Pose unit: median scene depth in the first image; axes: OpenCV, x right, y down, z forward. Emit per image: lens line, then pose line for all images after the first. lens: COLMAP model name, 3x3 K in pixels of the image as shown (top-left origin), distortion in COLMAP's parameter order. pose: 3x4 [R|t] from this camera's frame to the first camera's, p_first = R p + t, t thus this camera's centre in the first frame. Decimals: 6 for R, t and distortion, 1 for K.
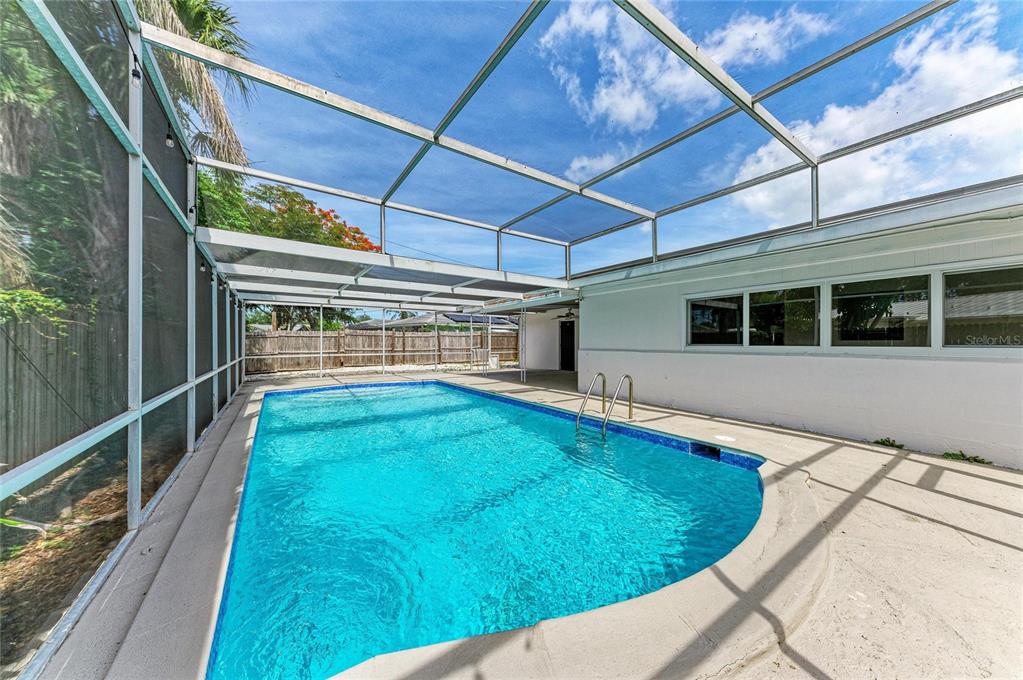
lens RADIAL K [[350.2, 0, 511.1], [0, 350.2, 341.5], [0, 0, 1]] dist [0.006741, -0.000116]
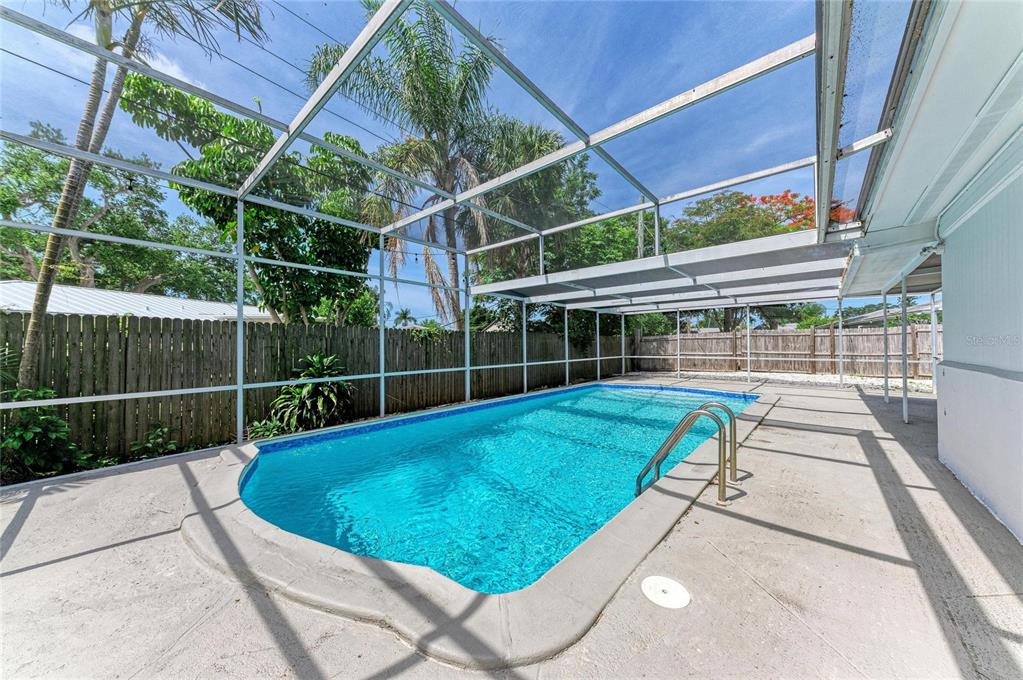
lens RADIAL K [[350.2, 0, 511.1], [0, 350.2, 341.5], [0, 0, 1]] dist [0.006741, -0.000116]
pose [[0.237053, -0.012820, -0.971412, 0.308630], [0.011018, 0.999884, -0.010507, -0.001593], [0.971434, -0.008212, 0.237167, 0.235918]]
